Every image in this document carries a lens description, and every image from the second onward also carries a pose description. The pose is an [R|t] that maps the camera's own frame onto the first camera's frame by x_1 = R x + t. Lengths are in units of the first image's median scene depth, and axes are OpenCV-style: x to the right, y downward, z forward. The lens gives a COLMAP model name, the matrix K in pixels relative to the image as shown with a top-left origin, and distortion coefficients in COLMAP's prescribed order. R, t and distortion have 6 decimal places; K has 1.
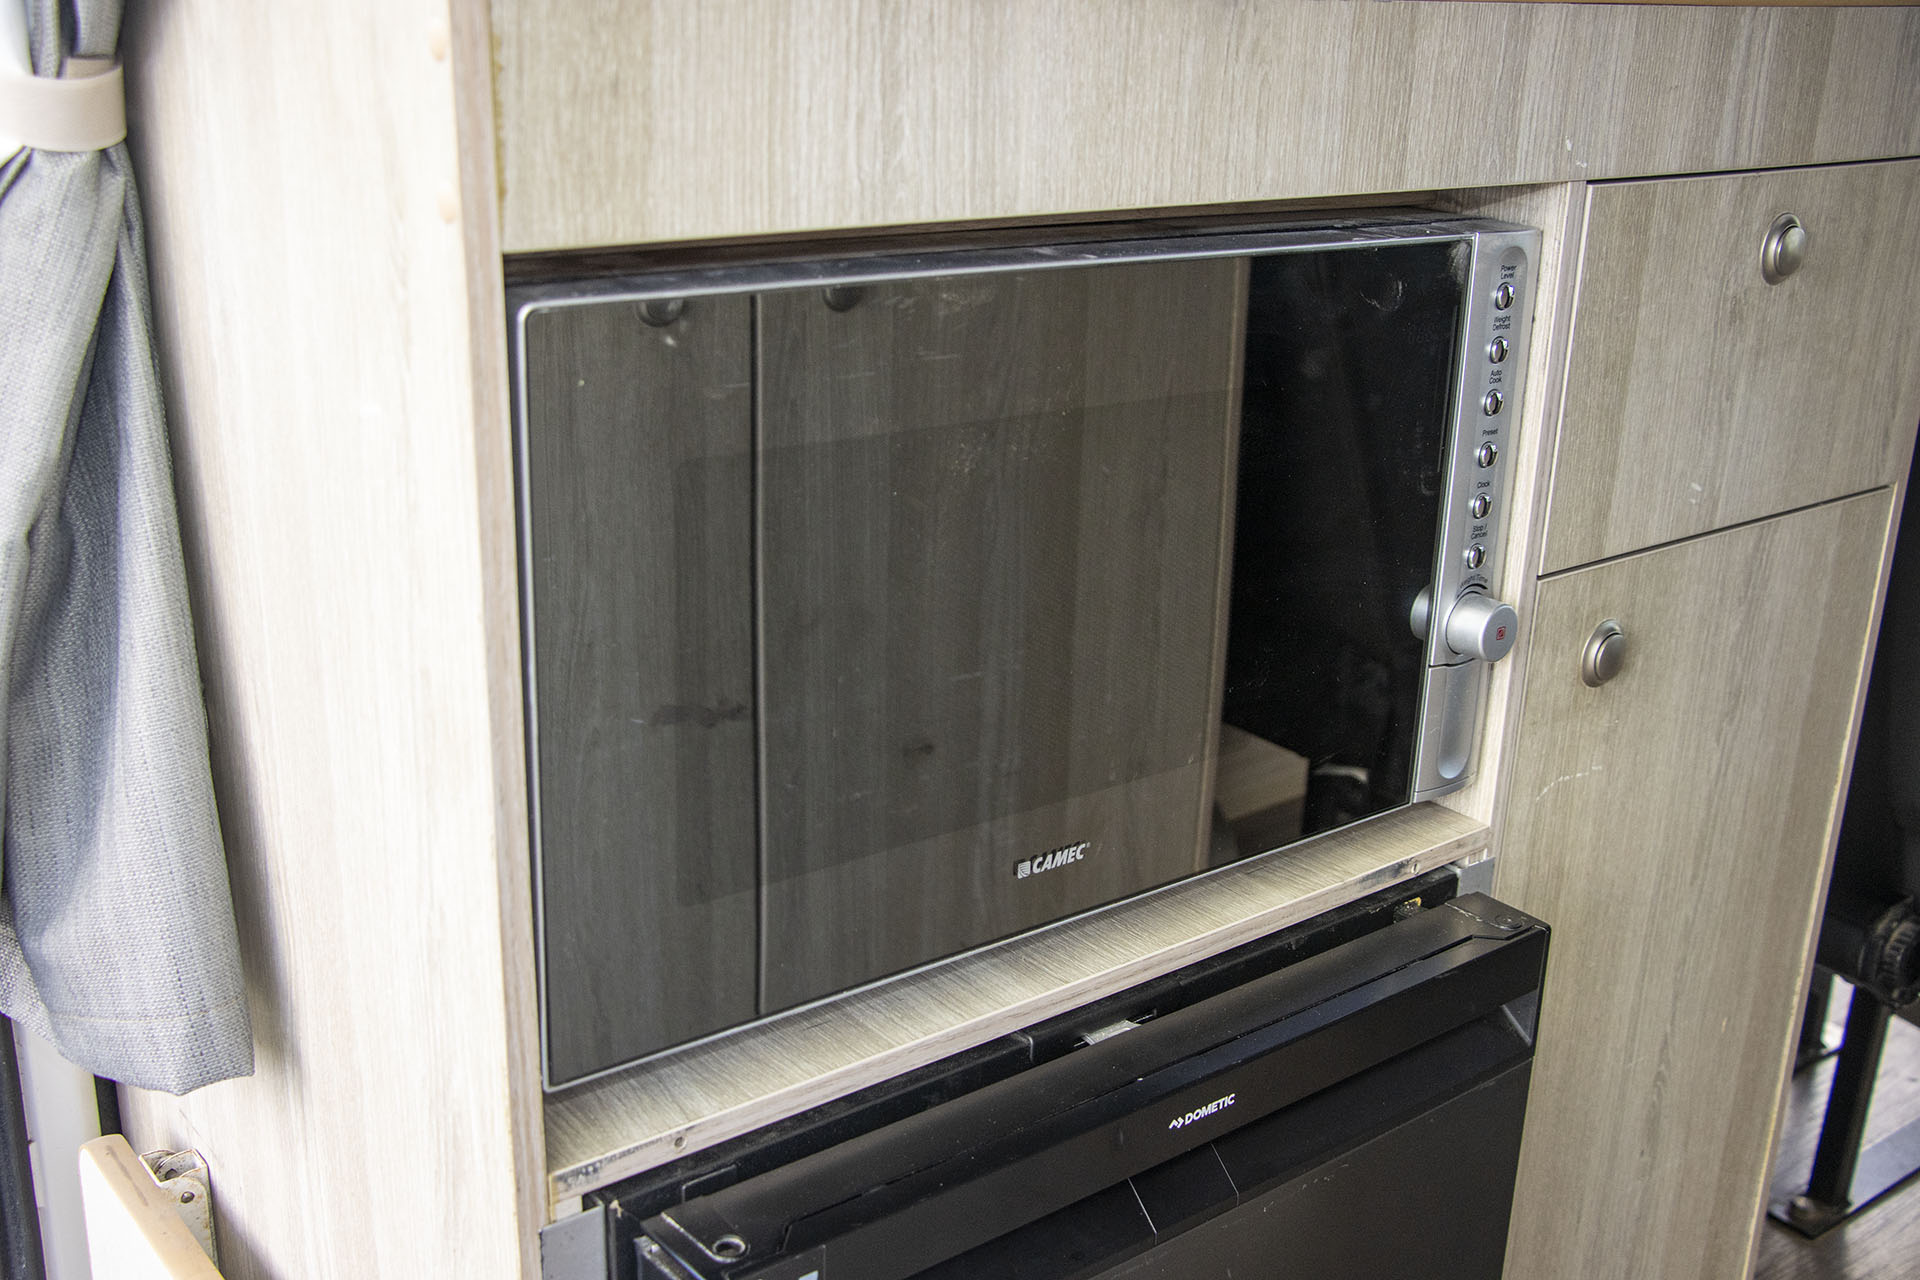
lens RADIAL K [[1997.4, 0, 960.0], [0, 1997.4, 640.0], [0, 0, 1]] dist [-0.050196, 0.022587]
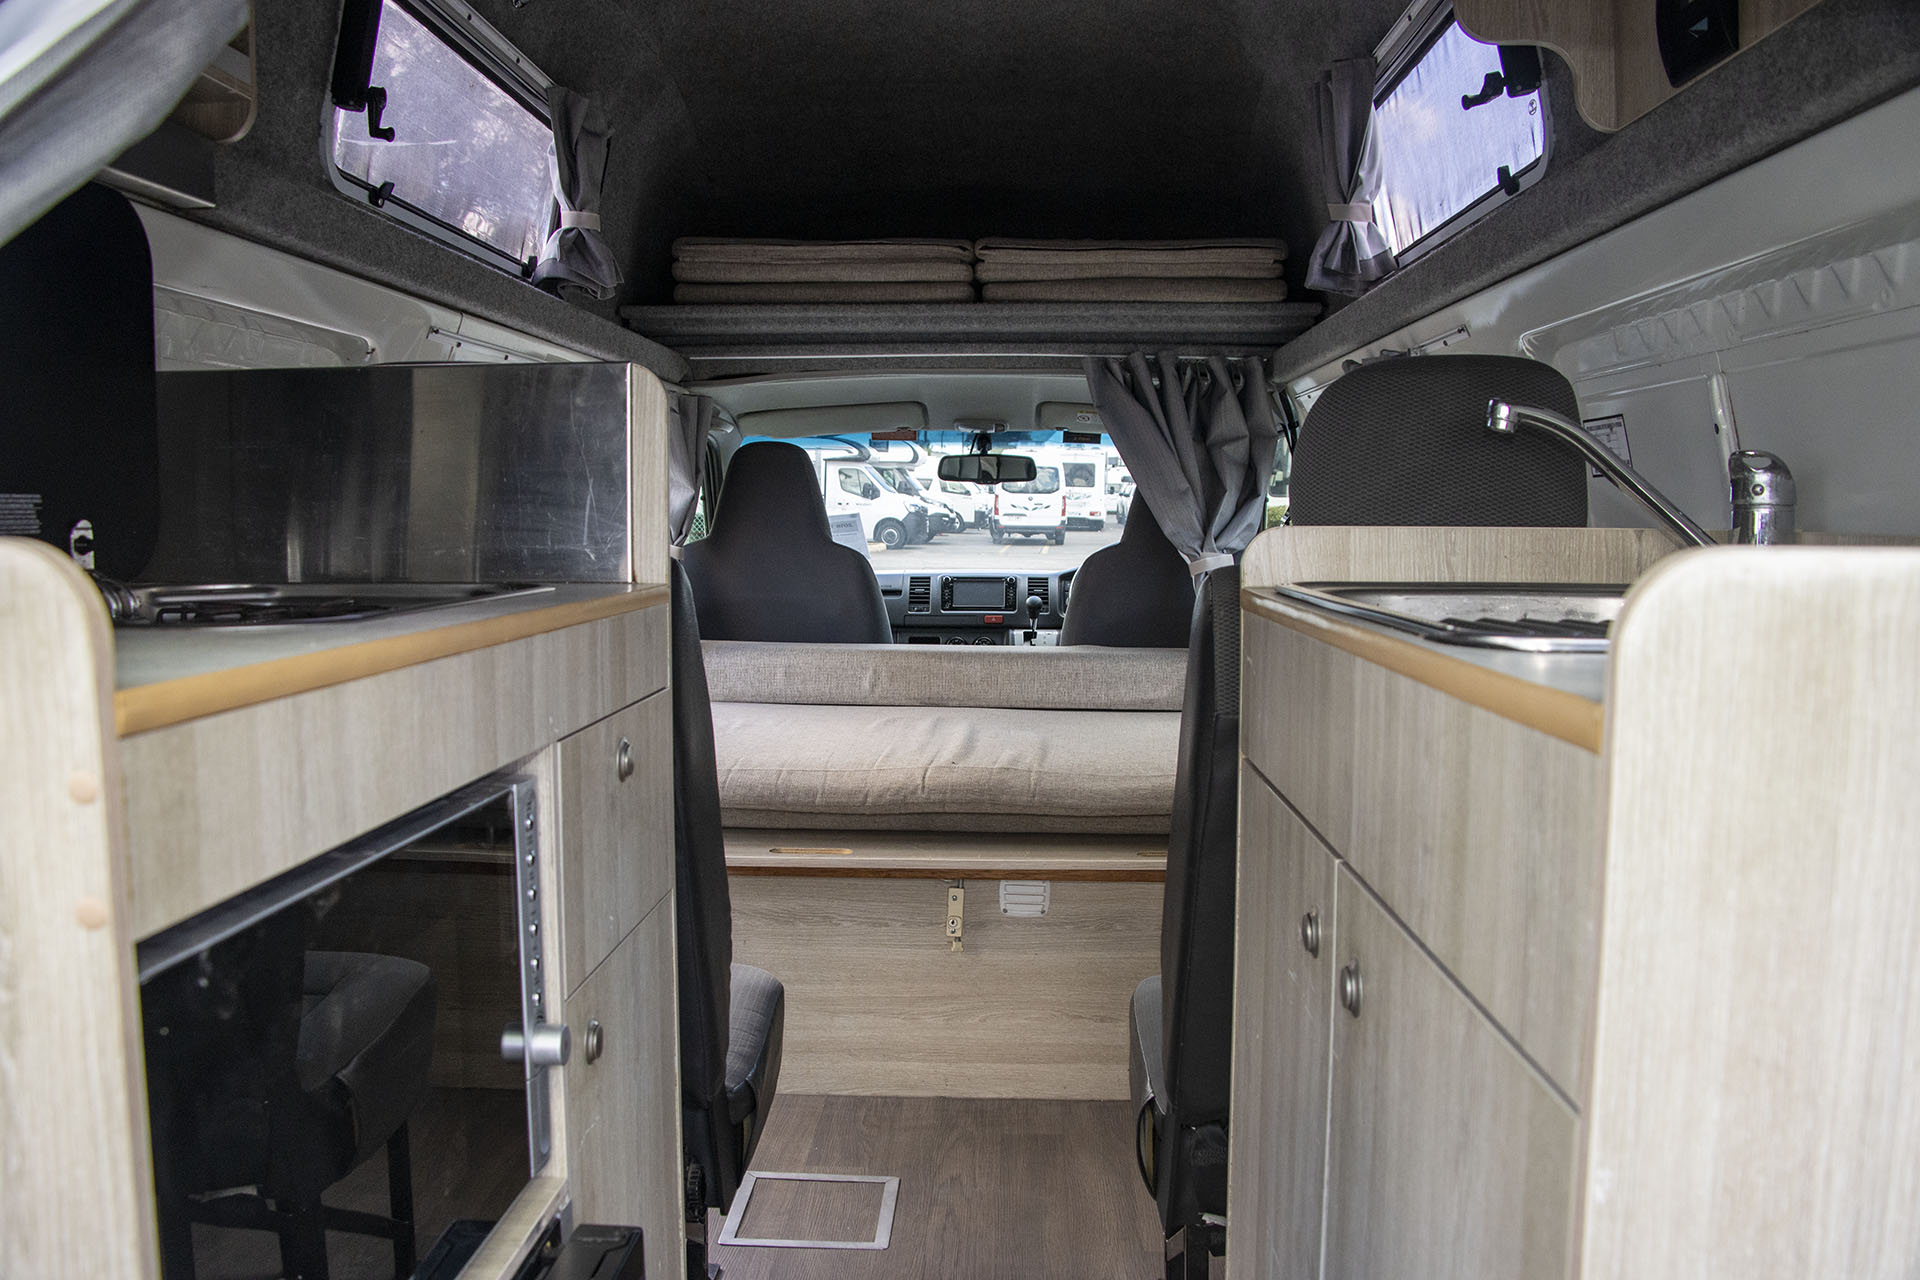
lens RADIAL K [[1562.6, 0, 958.7], [0, 1562.6, 667.2], [0, 0, 1]] dist [-0.192167, 0.143870]
pose [[0.646841, -0.095957, 0.756564, -0.361312], [0.255322, 0.962051, -0.096275, -0.087886], [-0.718615, 0.255442, 0.646794, -0.005086]]
